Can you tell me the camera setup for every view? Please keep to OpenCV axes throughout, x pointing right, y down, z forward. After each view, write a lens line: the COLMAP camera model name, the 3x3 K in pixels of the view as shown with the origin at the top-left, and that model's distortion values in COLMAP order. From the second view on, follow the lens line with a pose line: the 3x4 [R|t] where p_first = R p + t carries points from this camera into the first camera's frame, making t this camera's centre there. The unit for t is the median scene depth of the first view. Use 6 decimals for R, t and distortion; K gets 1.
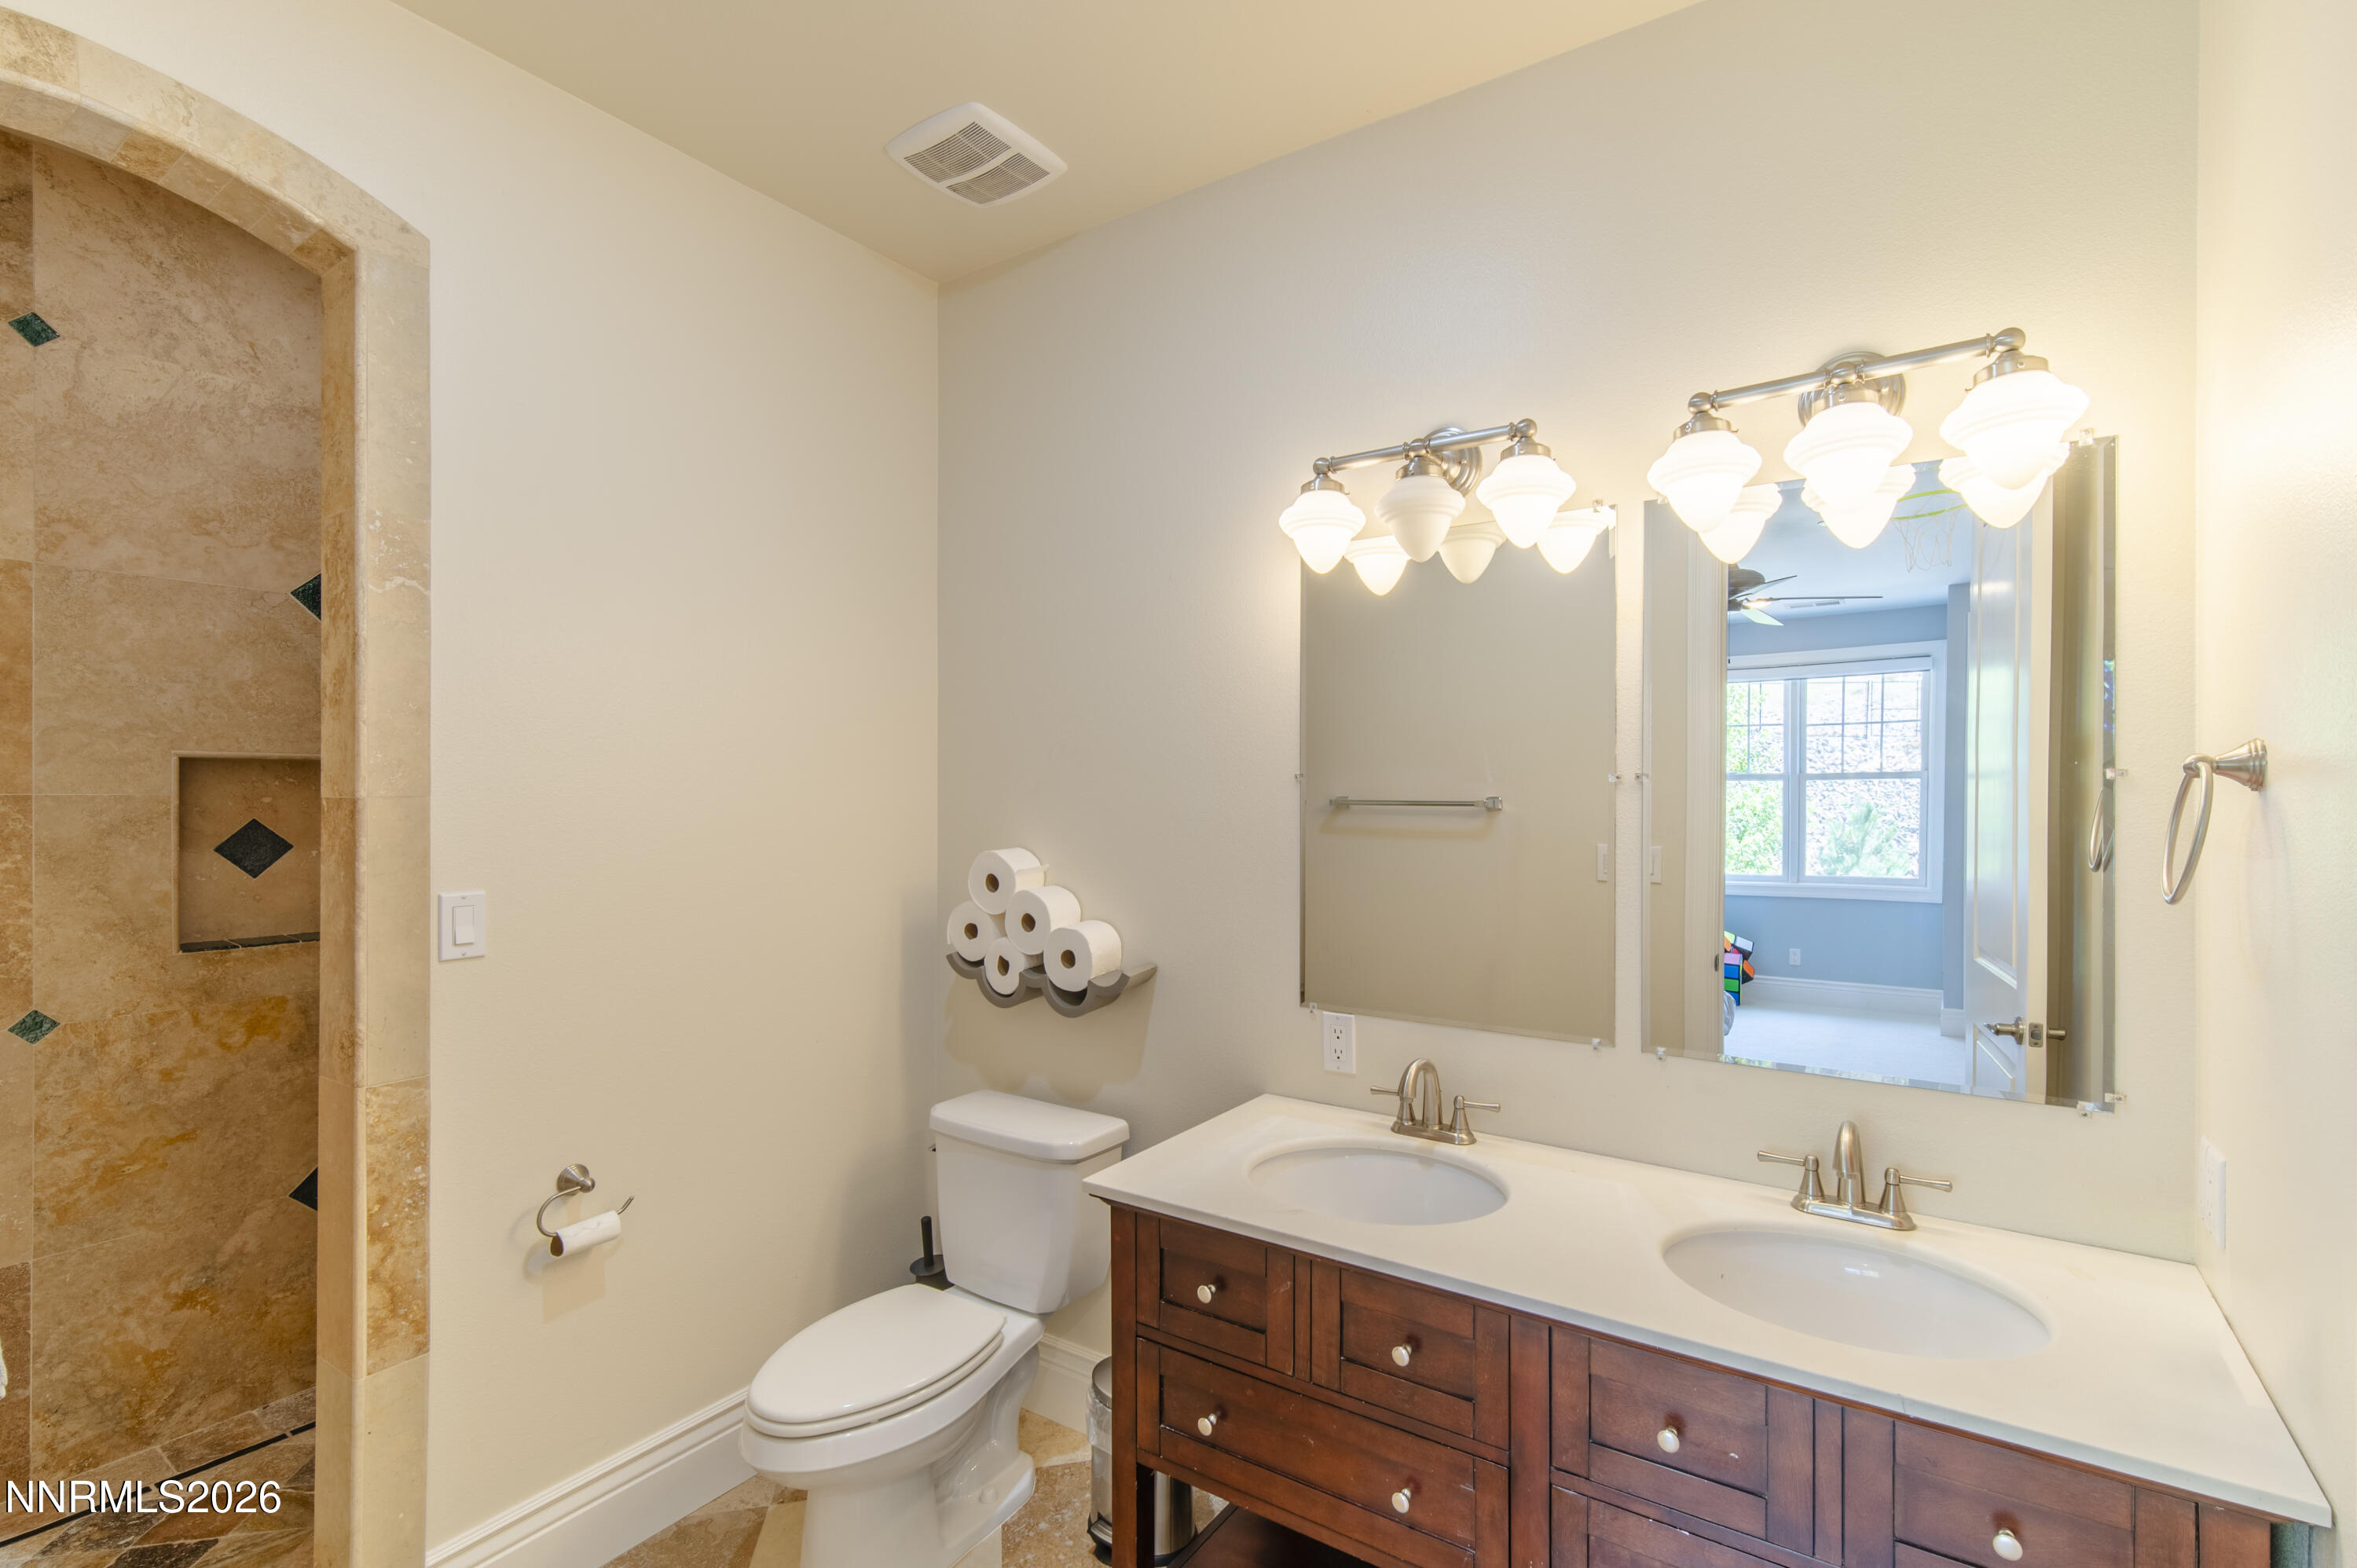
lens RADIAL K [[1061.8, 0, 1190.3], [0, 1061.8, 790.1], [0, 0, 1]] dist [0.002761, -0.000139]
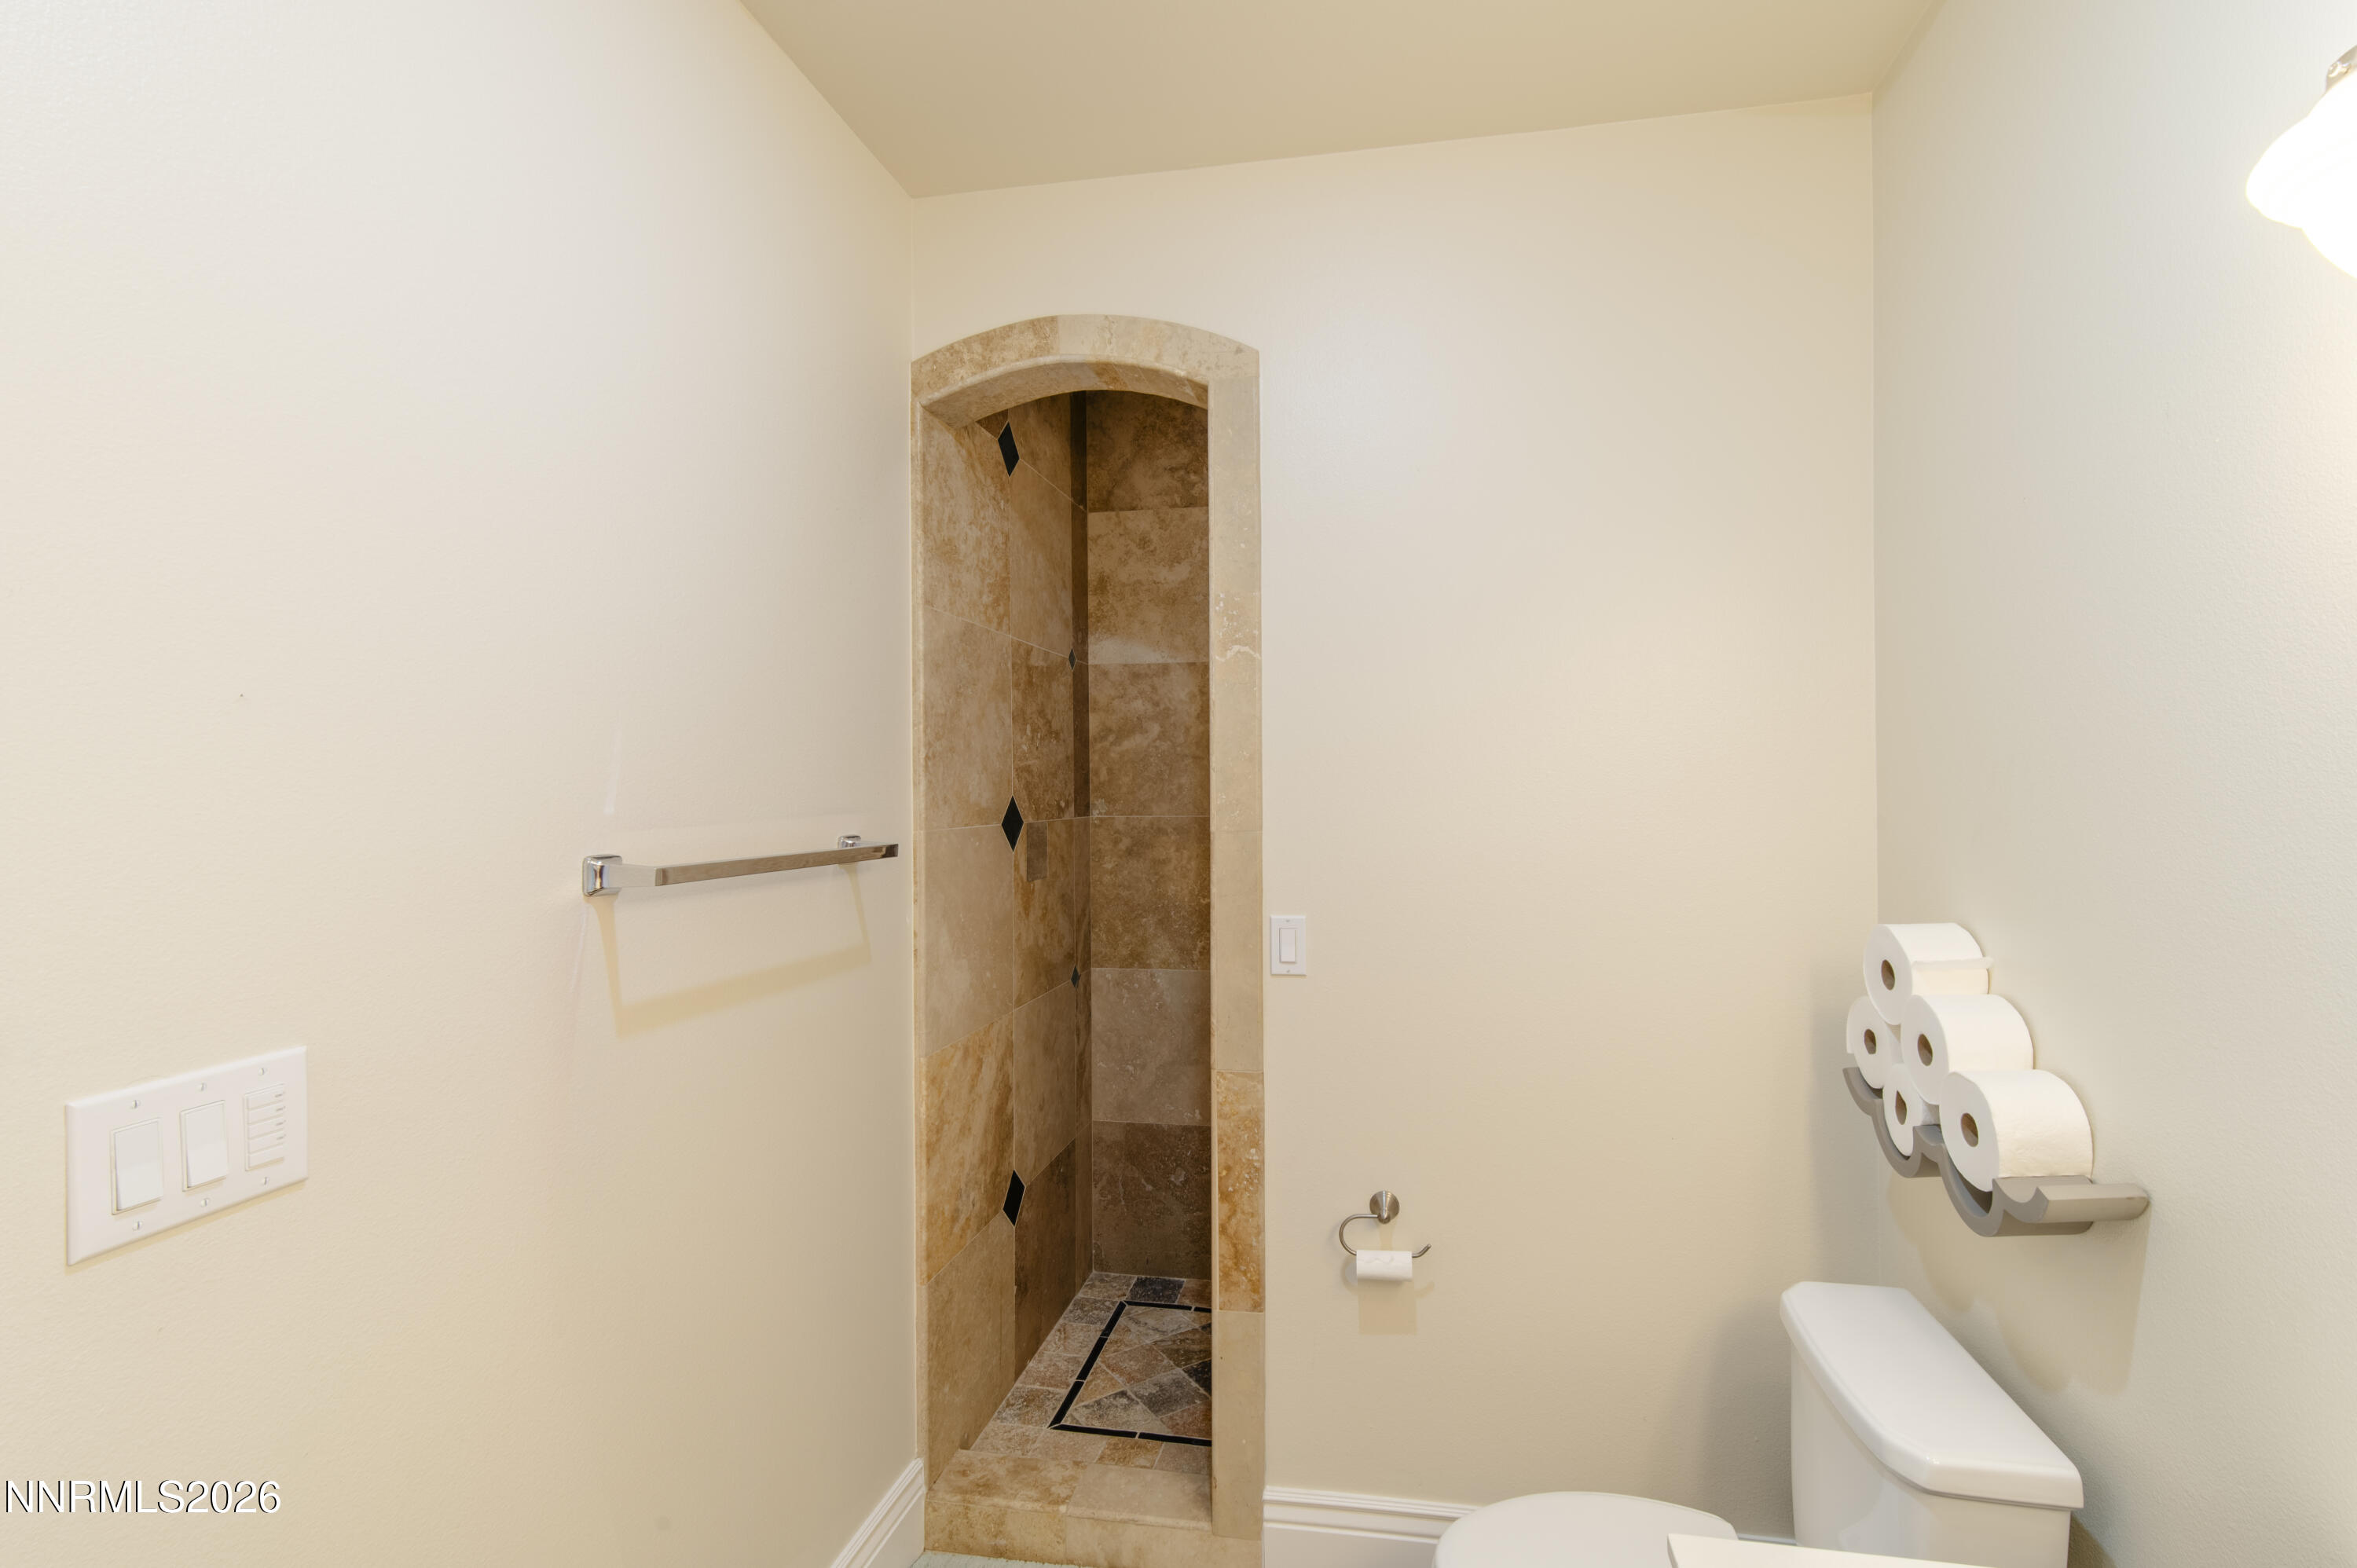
lens RADIAL K [[1011.7, 0, 1179.1], [0, 1011.7, 791.0], [0, 0, 1]] dist [0.003383, 0.000600]
pose [[0.431185, -0.009288, -0.902216, 0.243016], [0.009129, 0.999941, -0.005931, -0.031776], [0.902218, -0.005679, 0.431244, 0.451349]]
